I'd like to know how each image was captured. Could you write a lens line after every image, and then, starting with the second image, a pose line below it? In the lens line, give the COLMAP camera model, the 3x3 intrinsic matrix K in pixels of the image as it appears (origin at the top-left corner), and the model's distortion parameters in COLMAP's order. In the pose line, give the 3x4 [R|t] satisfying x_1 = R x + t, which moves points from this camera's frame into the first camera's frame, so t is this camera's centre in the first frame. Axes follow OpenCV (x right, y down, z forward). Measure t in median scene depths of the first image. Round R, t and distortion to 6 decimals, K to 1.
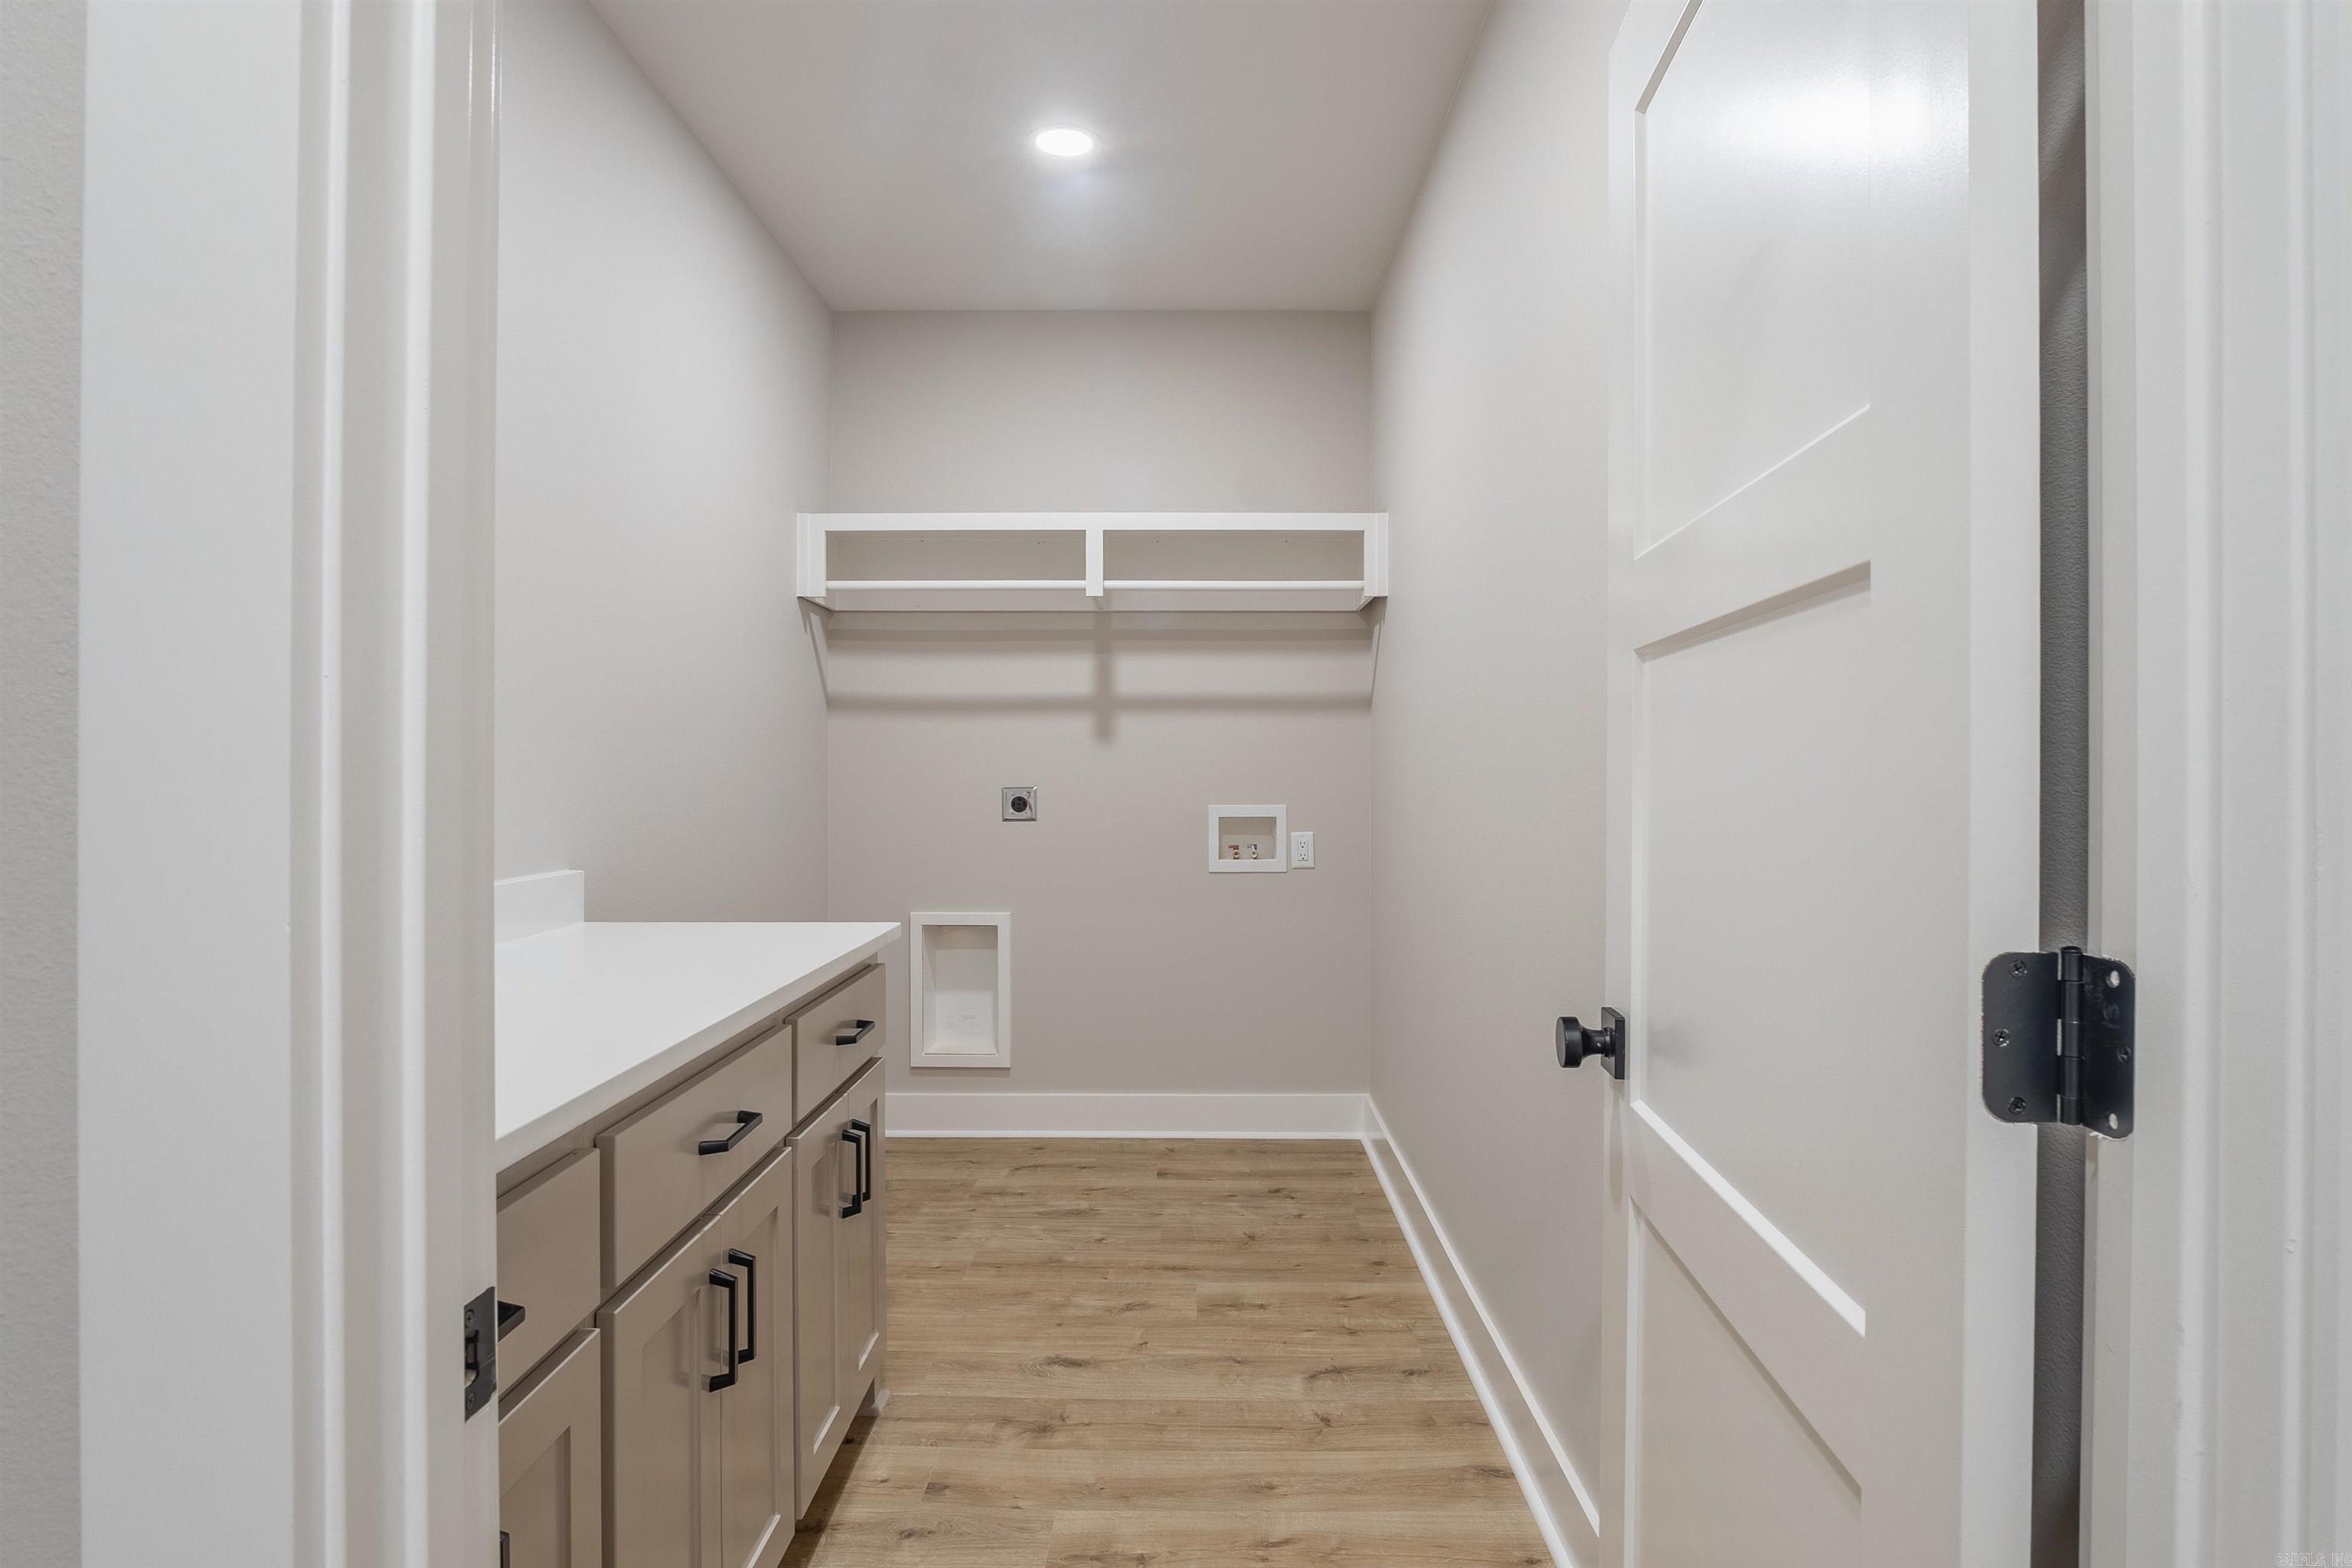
lens RADIAL K [[1303.7, 0, 1176.0], [0, 1303.7, 784.0], [0, 0, 1]] dist [-0.042661, 0.013512]
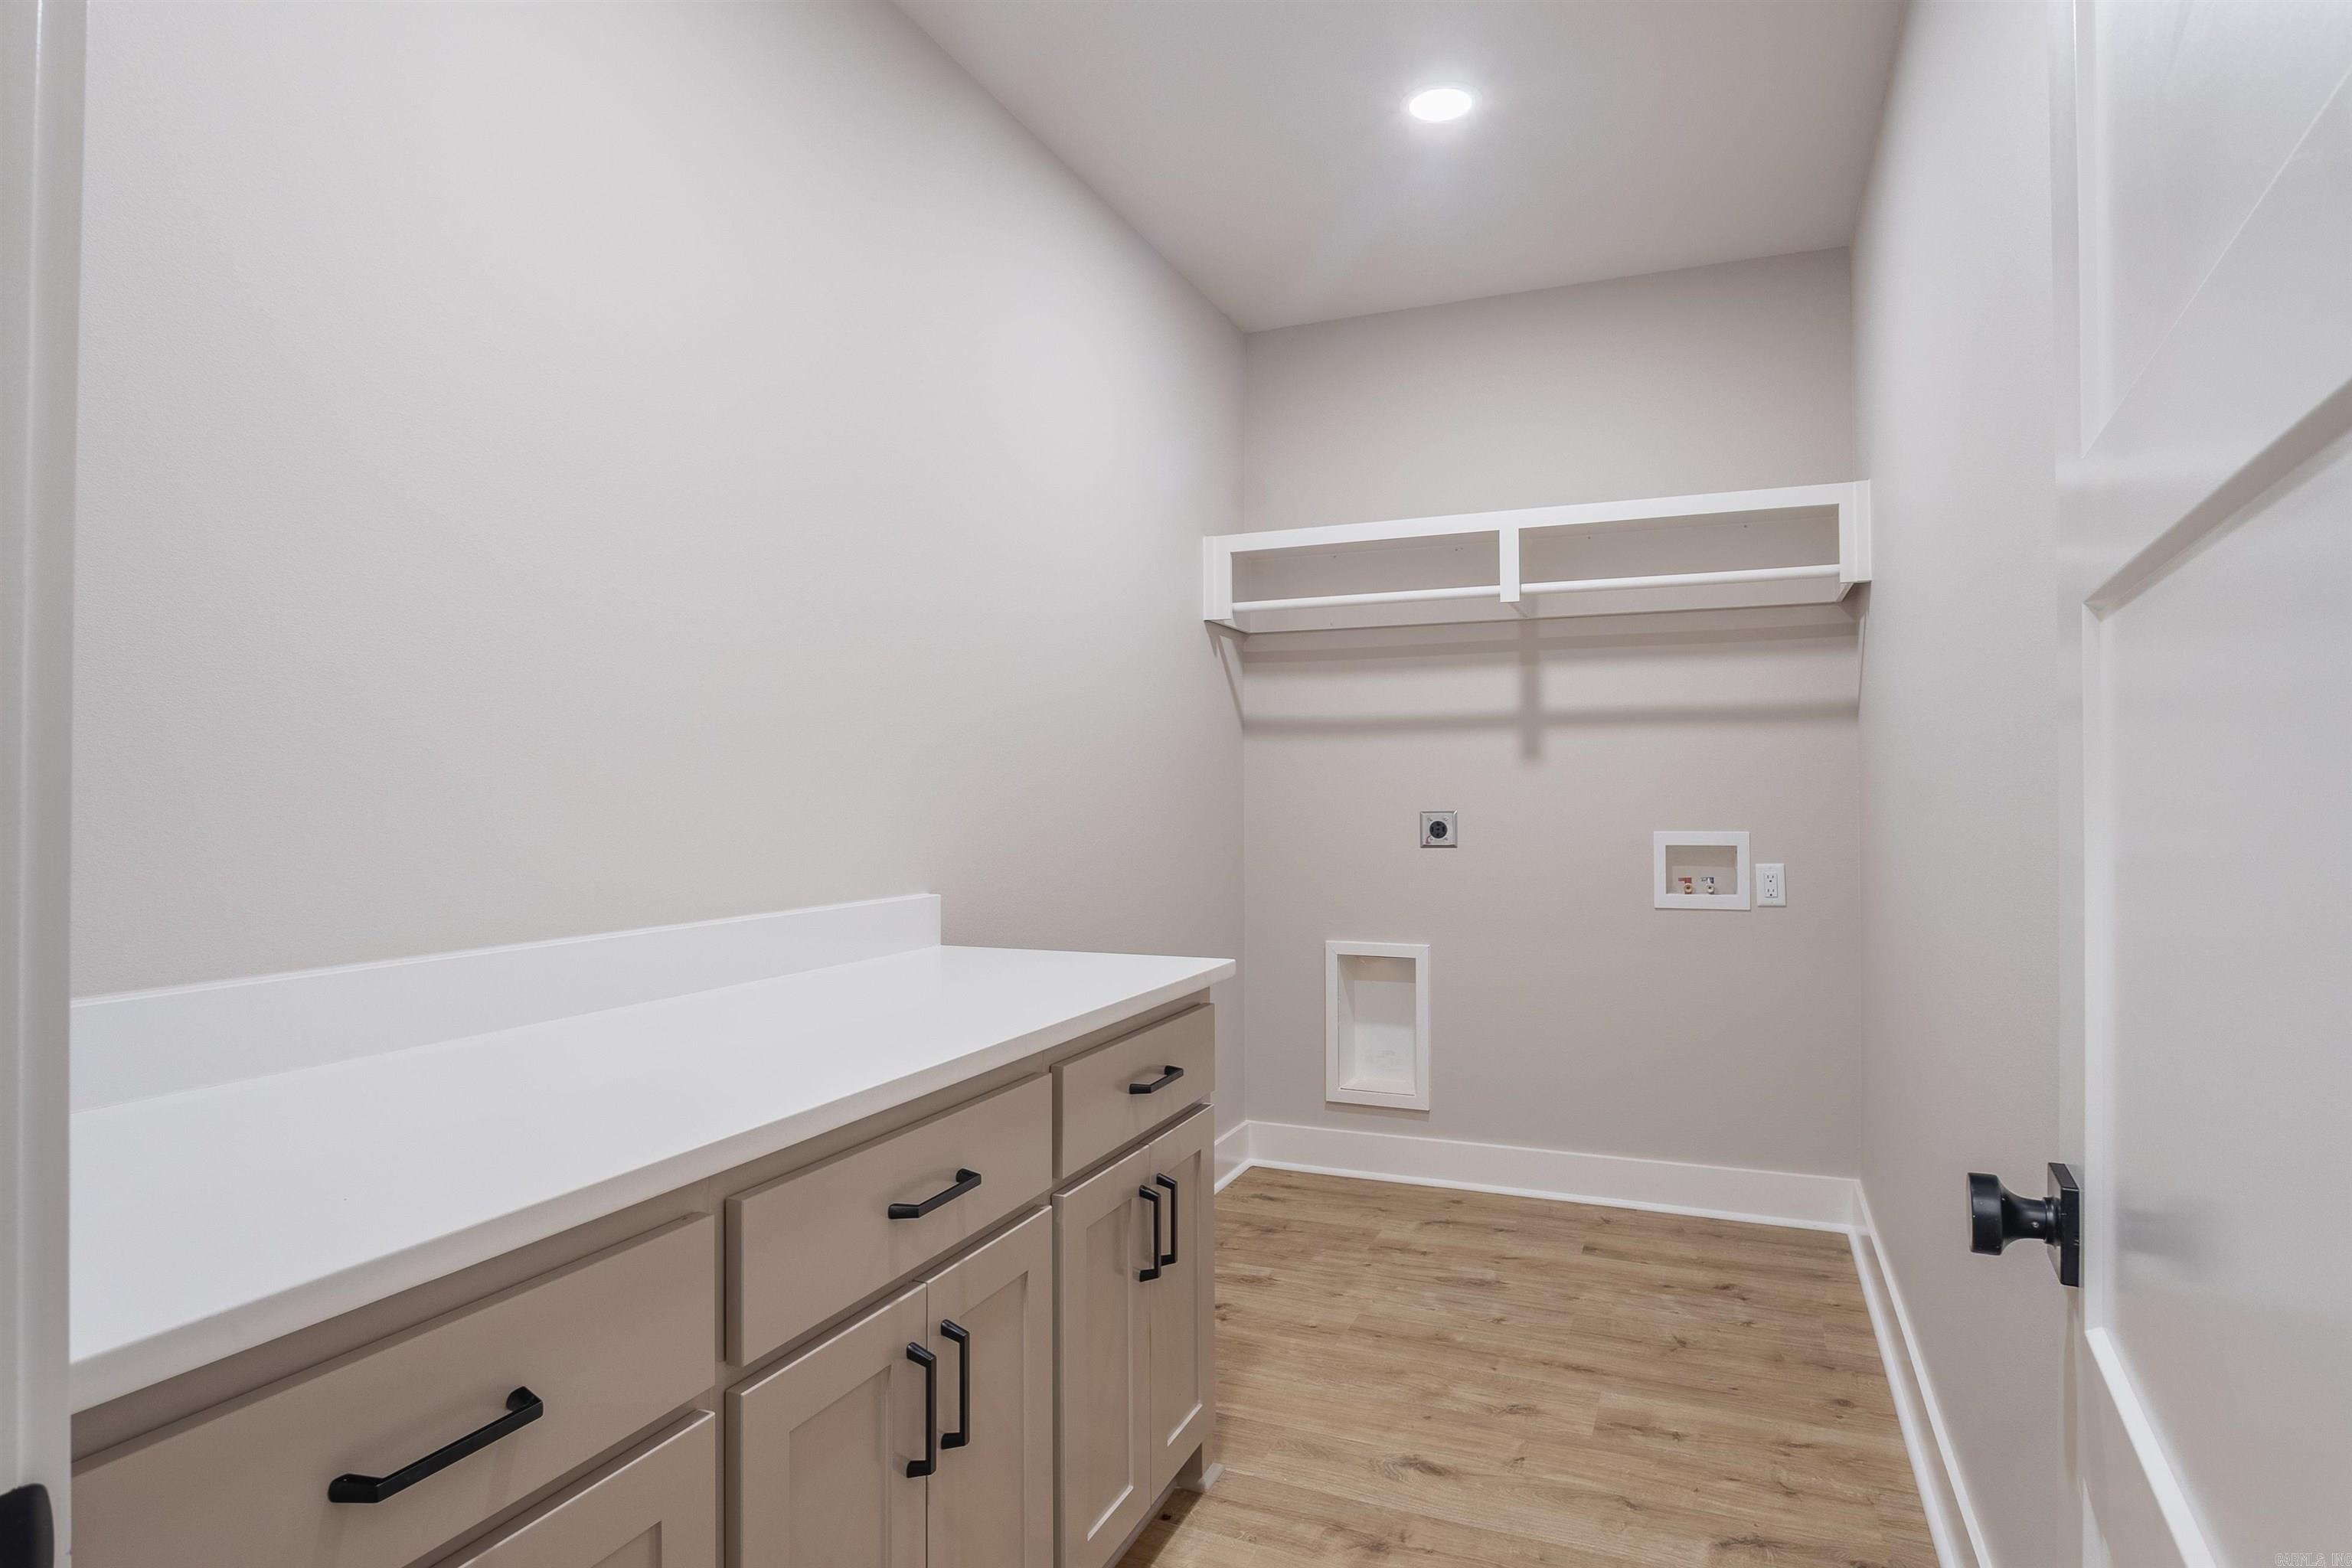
lens RADIAL K [[1264.0, 0, 1176.0], [0, 1264.0, 784.0], [0, 0, 1]] dist [-0.036387, 0.009414]
pose [[0.920602, -0.007393, -0.390432, 0.072771], [0.000956, 0.999860, -0.016680, -0.002589], [0.390501, 0.014982, 0.920481, 0.109718]]
